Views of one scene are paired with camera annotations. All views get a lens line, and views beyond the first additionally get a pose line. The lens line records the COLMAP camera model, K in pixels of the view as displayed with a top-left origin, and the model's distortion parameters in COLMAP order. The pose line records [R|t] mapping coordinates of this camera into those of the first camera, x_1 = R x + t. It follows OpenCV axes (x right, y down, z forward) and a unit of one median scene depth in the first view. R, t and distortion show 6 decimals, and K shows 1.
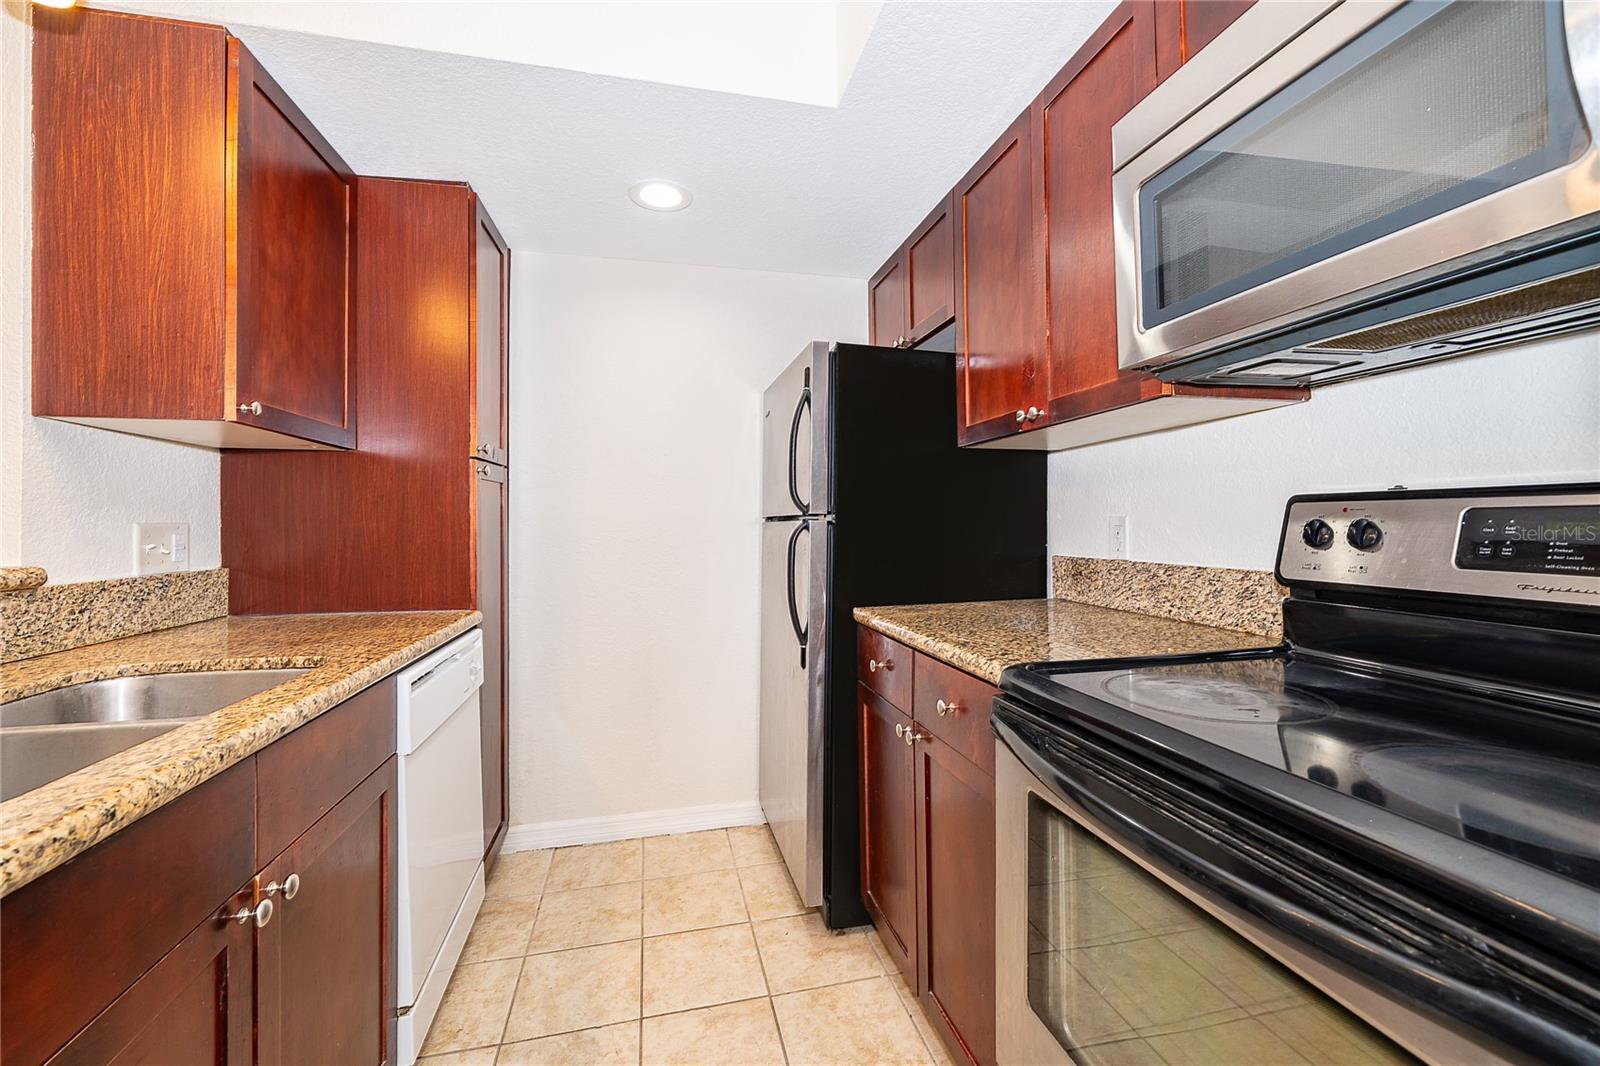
lens RADIAL K [[646.9, 0, 796.5], [0, 646.9, 517.1], [0, 0, 1]] dist [-0.001994, 0.000041]
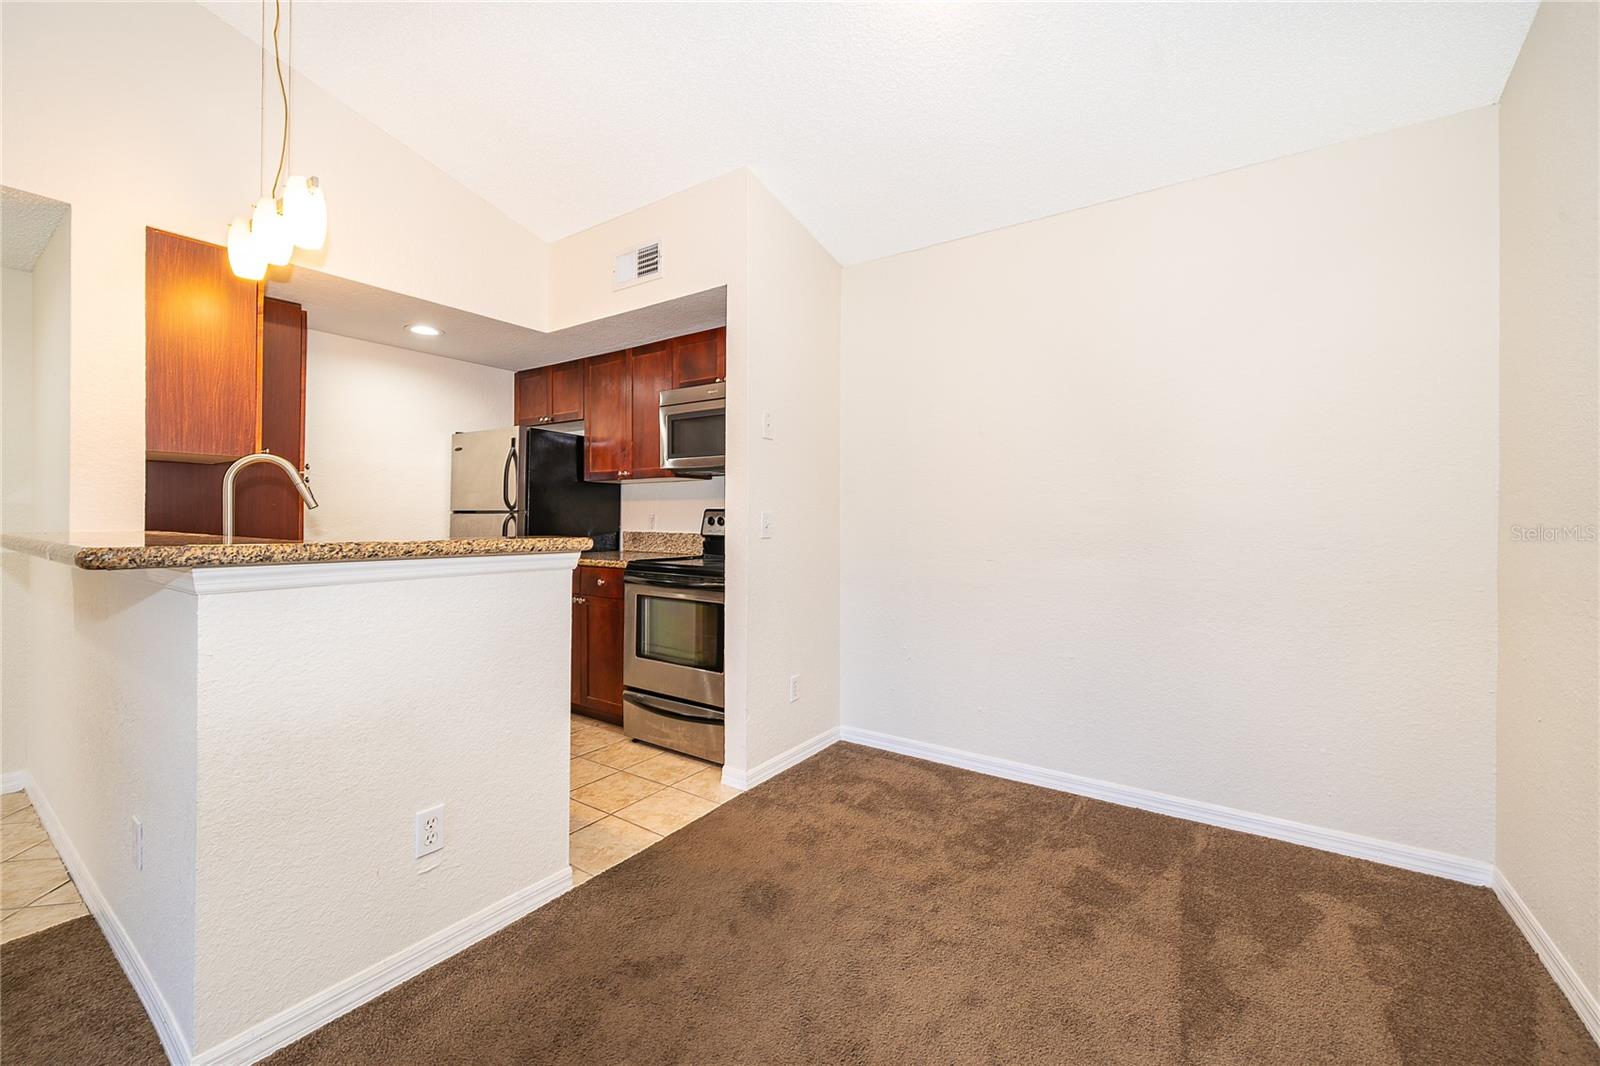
lens RADIAL K [[646.9, 0, 796.5], [0, 646.9, 517.1], [0, 0, 1]] dist [-0.001994, 0.000041]
pose [[0.738383, 0.013843, 0.674240, -0.836315], [-0.019008, 0.999819, 0.000289, -0.002278], [-0.674114, -0.013029, 0.738513, -1.312625]]
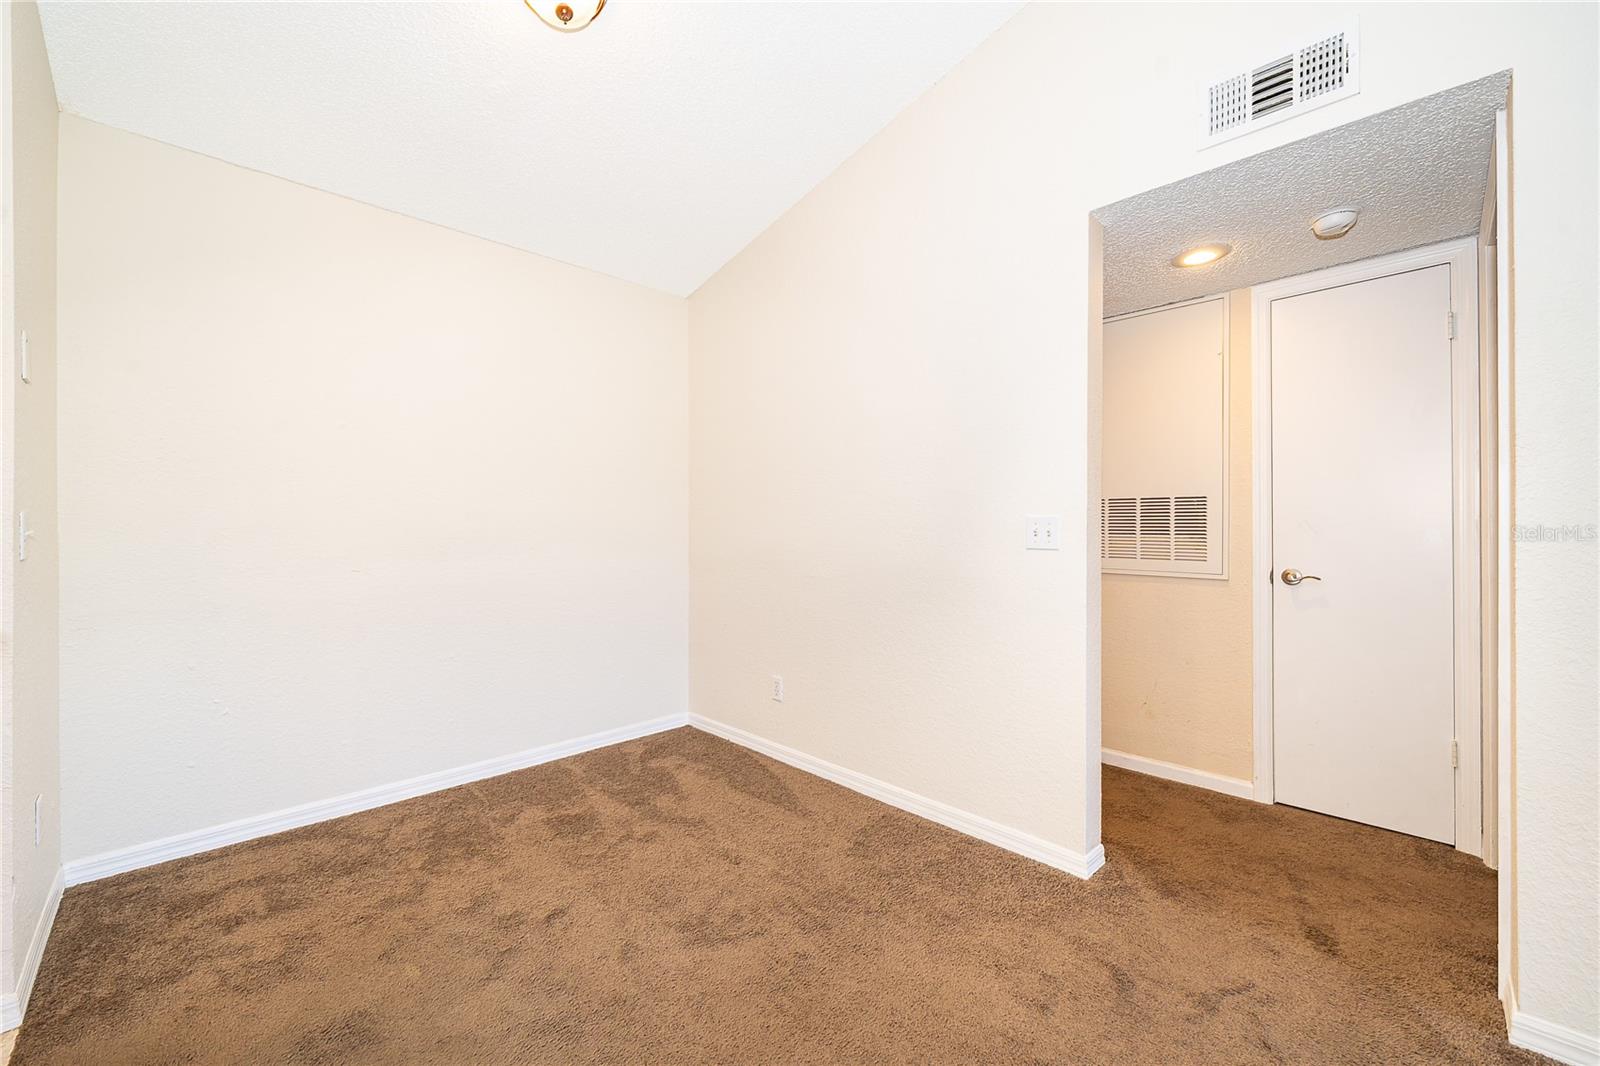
lens RADIAL K [[635.9, 0, 800.5], [0, 635.9, 526.5], [0, 0, 1]] dist [-0.001072, -0.000250]
pose [[-0.519743, 0.010662, 0.854256, -1.159780], [-0.002459, 0.999899, -0.013976, 0.016810], [-0.854319, -0.009365, -0.519665, -0.412495]]
